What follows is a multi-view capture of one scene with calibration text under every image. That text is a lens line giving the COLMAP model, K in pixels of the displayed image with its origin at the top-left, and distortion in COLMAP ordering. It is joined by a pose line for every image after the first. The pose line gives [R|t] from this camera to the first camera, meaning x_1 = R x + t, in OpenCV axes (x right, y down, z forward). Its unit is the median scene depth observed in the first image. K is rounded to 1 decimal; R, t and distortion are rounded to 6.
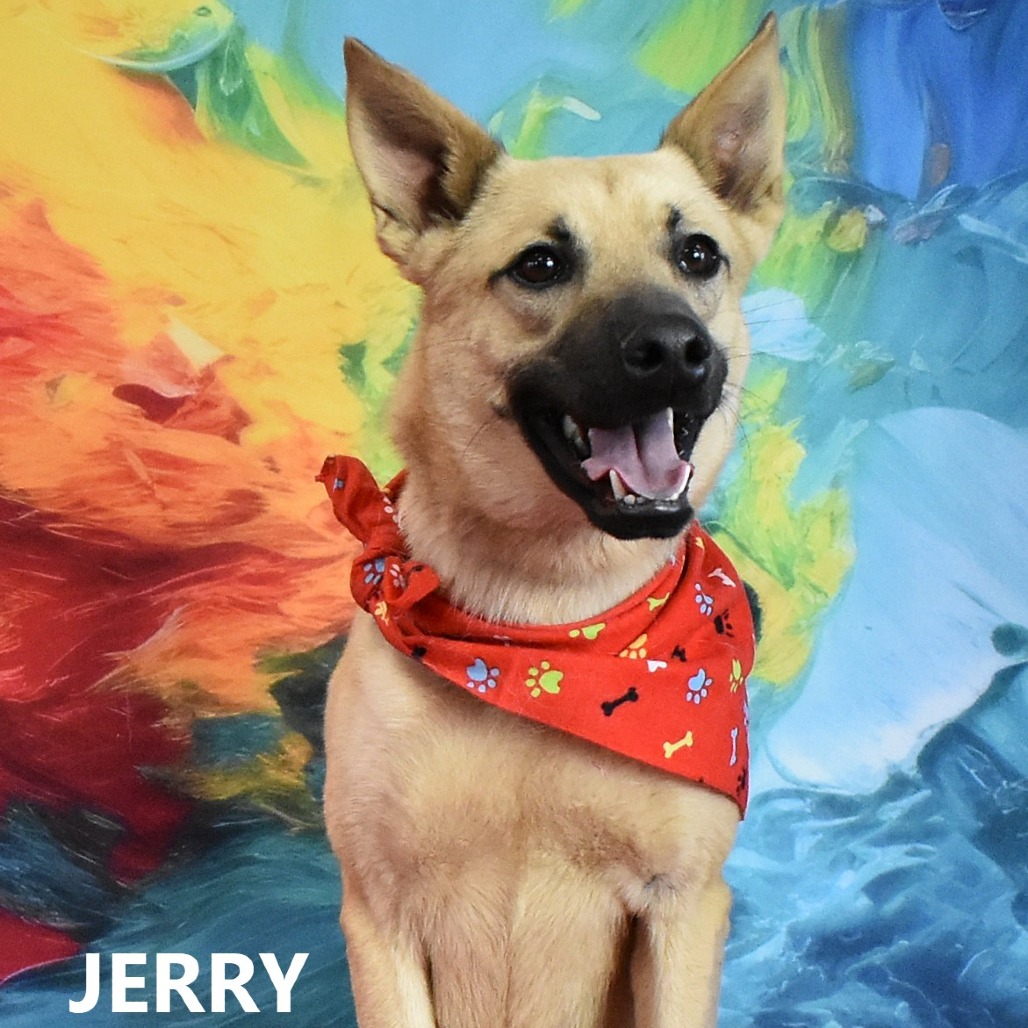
lens RADIAL K [[5277.4, 0, 182.4], [0, 5277.4, 513.5], [0, 0, 1]] dist [-0.522795, -13.048997]
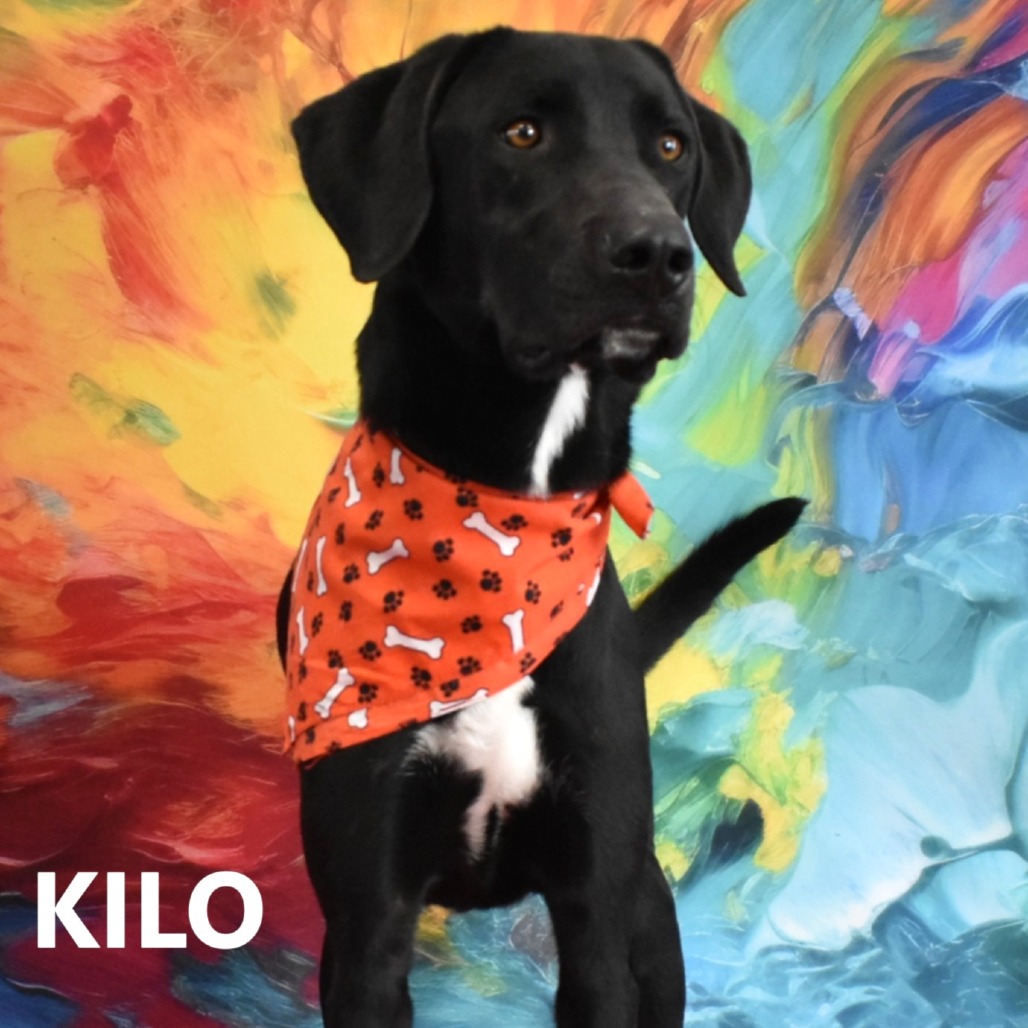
lens RADIAL K [[5214.2, 0, 514.0], [0, 5214.2, 514.0], [0, 0, 1]] dist [0.017566, -9.335961]
pose [[0.998933, 0.027946, 0.036775, -0.012571], [-0.026525, 0.998904, -0.038568, -0.007623], [-0.037813, 0.037552, 0.998579, -0.395768]]
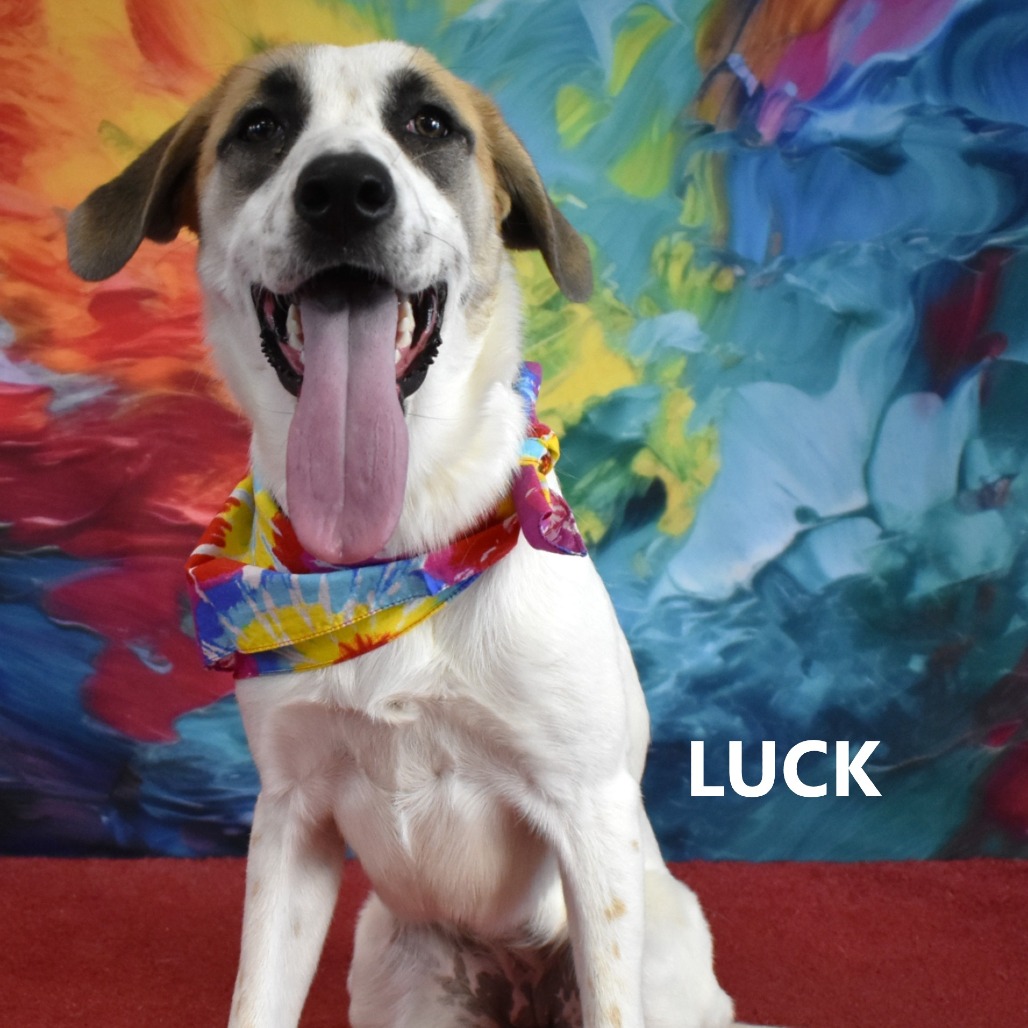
lens RADIAL K [[4692.5, 0, 513.0], [0, 4692.5, 391.2], [0, 0, 1]] dist [-0.476593, 2.820840]
pose [[0.998279, 0.035021, 0.047046, -0.015314], [-0.034983, 0.999387, -0.001643, -0.010531], [-0.047074, -0.000005, 0.998891, -0.535439]]
